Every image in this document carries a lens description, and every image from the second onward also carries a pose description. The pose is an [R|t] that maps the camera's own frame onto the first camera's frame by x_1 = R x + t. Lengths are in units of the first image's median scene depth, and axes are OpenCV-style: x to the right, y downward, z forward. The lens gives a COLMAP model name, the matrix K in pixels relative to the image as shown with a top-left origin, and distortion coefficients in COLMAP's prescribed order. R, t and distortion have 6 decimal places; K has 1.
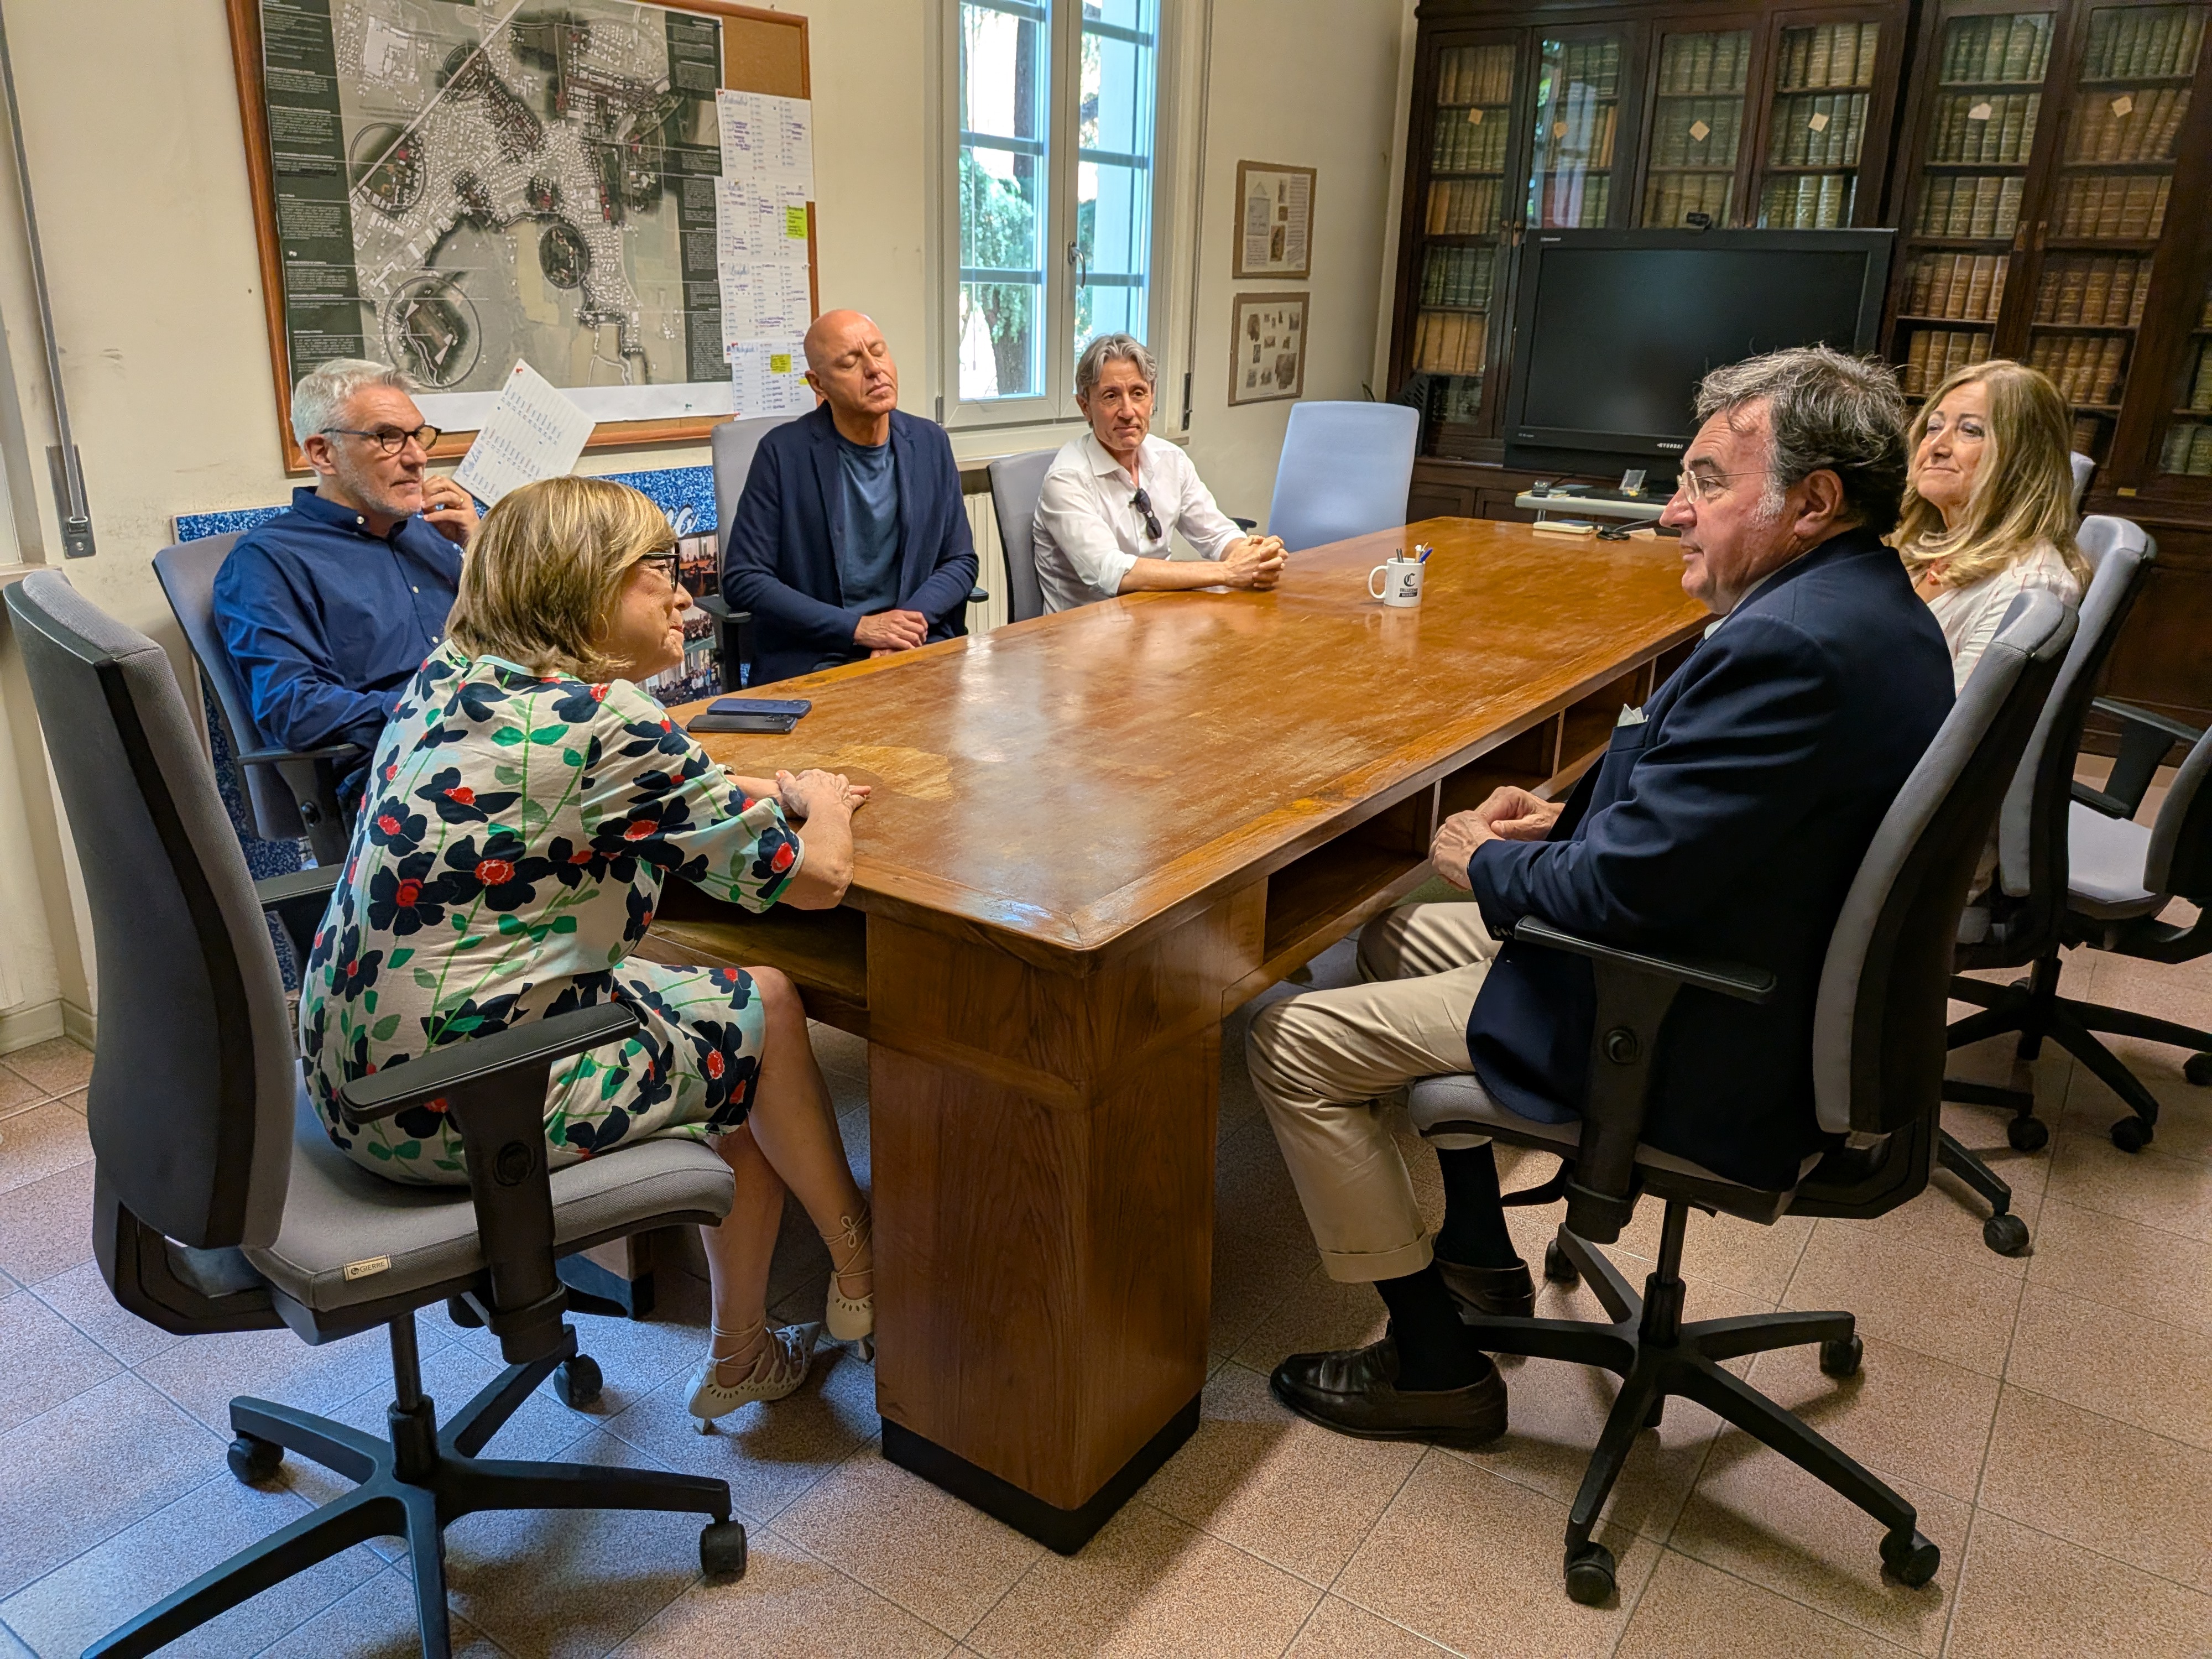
lens RADIAL K [[1607.6, 0, 1106.0], [0, 1607.6, 829.5], [0, 0, 1]] dist [0.042368, -0.097967]
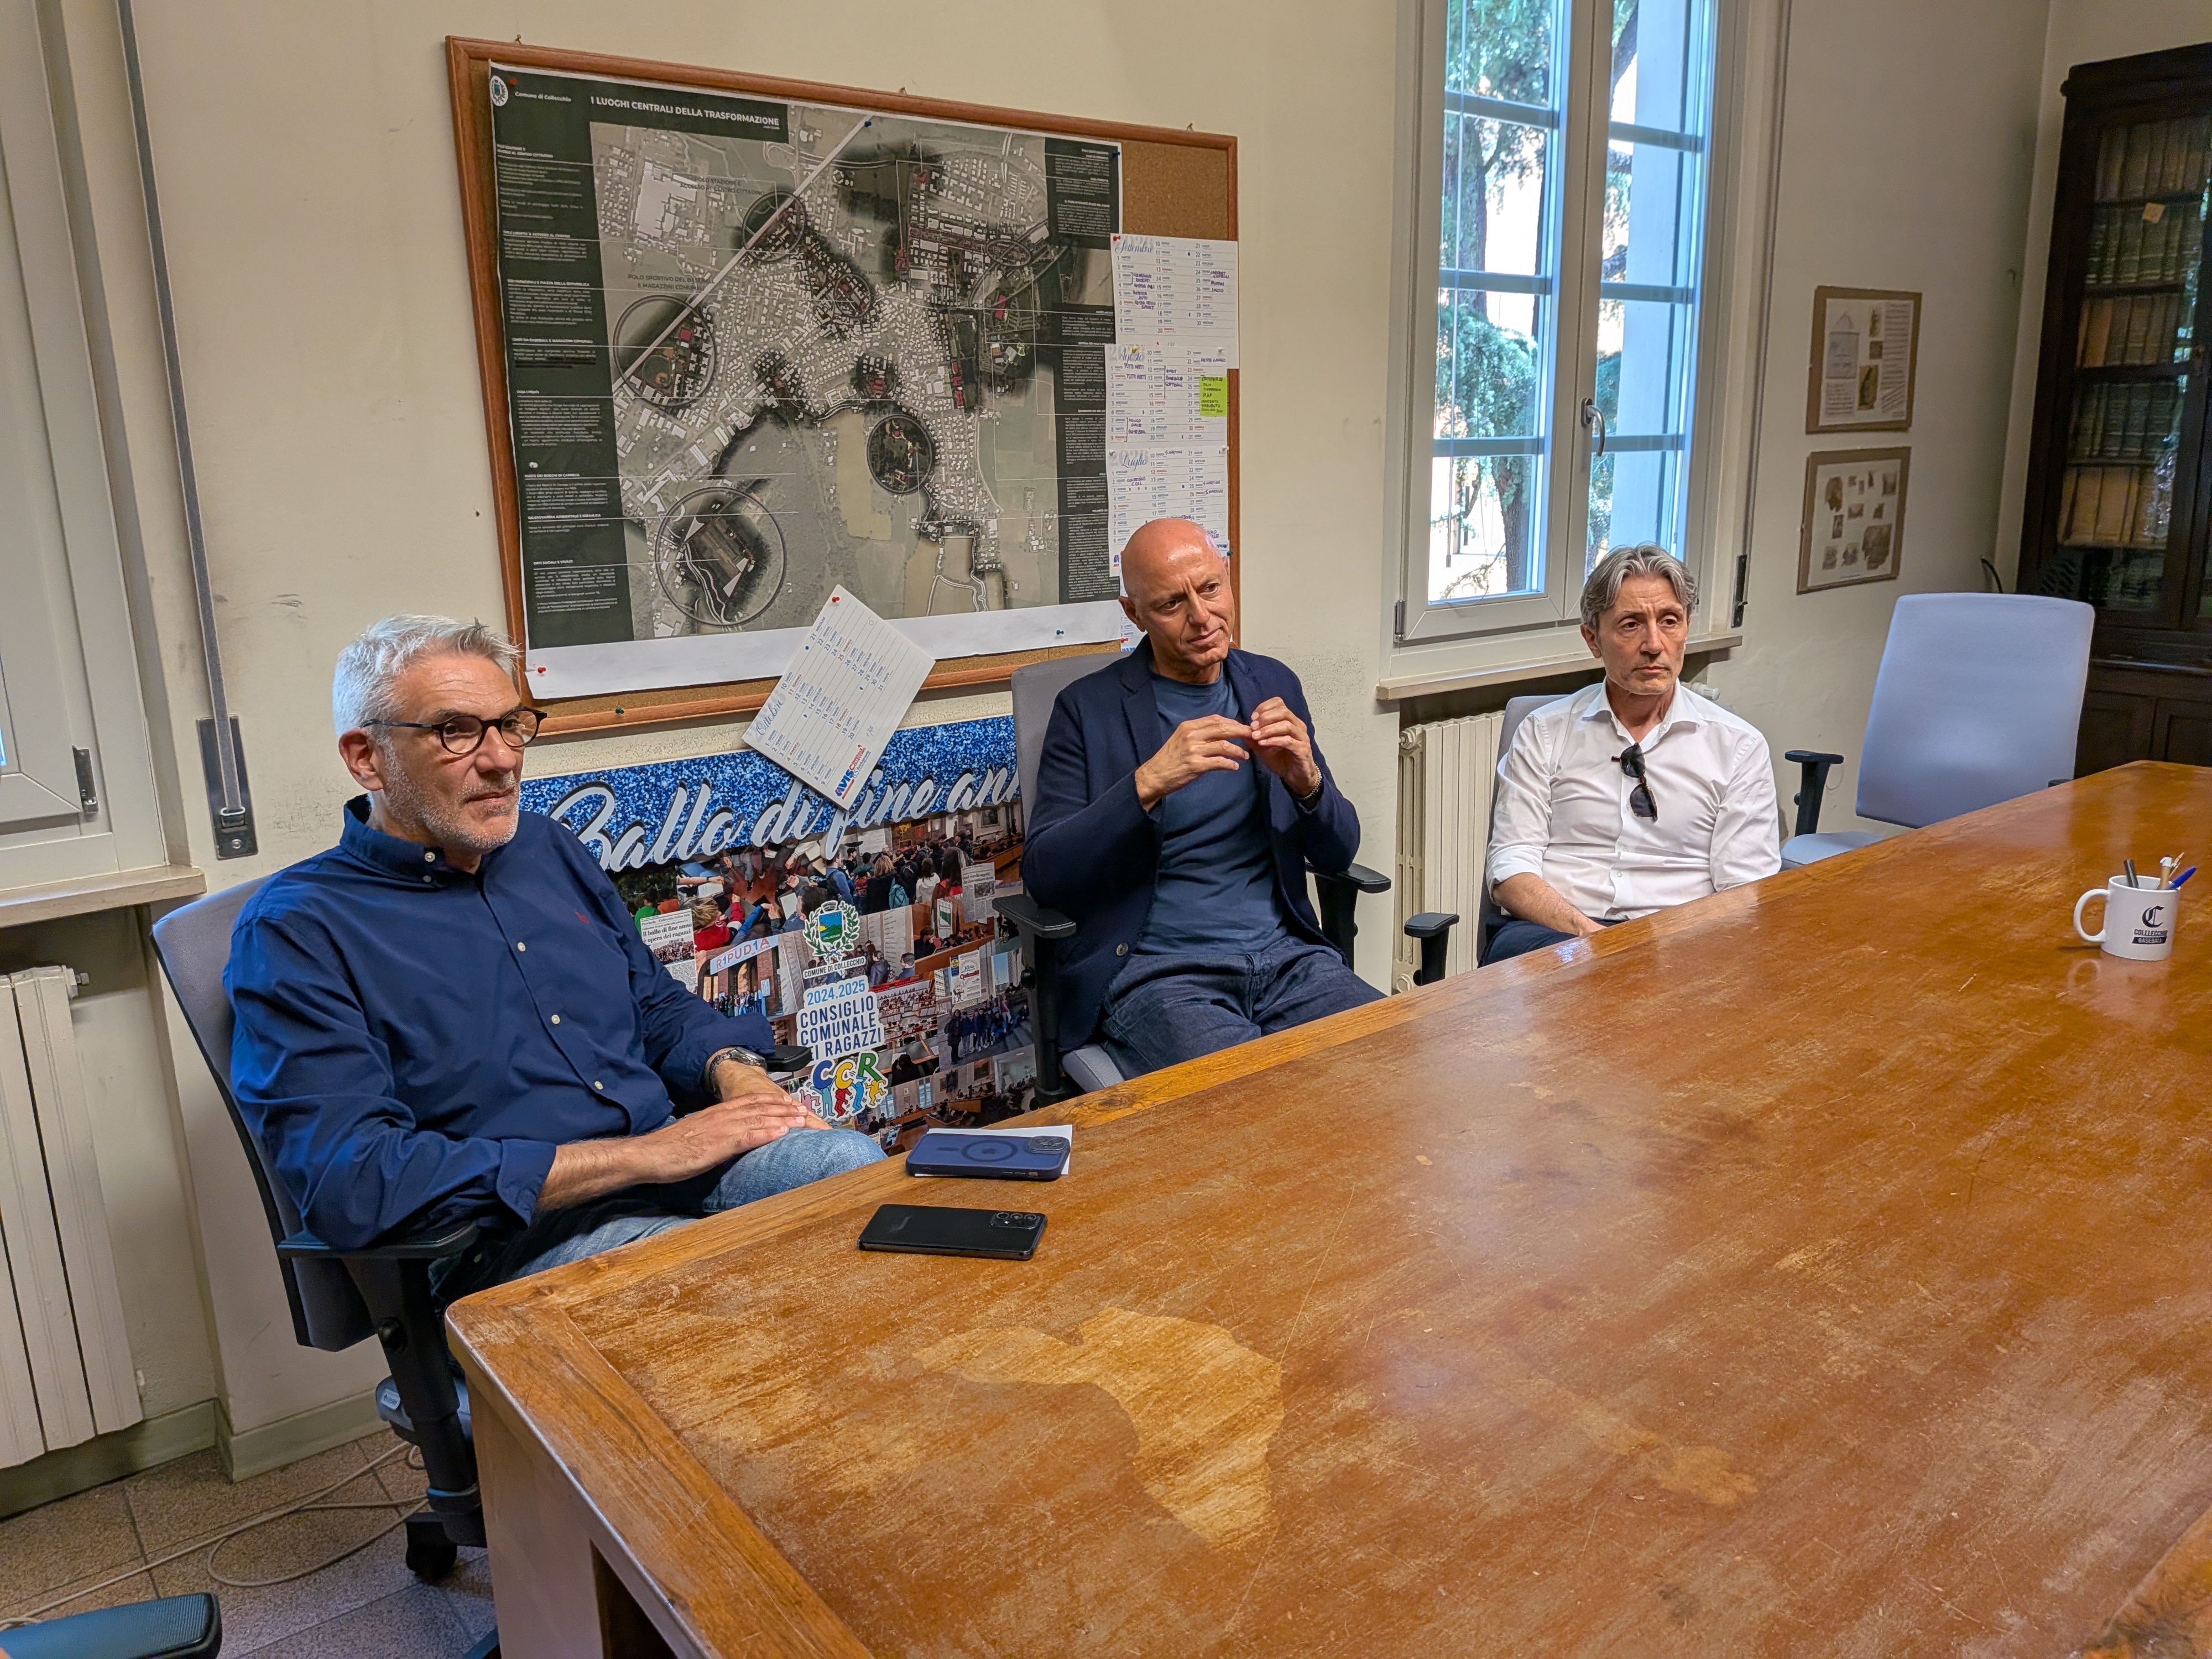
lens RADIAL K [[1626.0, 0, 1106.0], [0, 1626.0, 829.5], [0, 0, 1]] dist [0.088277, -0.173894]
pose [[0.953299, 0.023350, -0.301125, 0.001182], [-0.053993, 0.994122, -0.093842, -0.105667], [0.297164, 0.105718, 0.948956, 0.298939]]
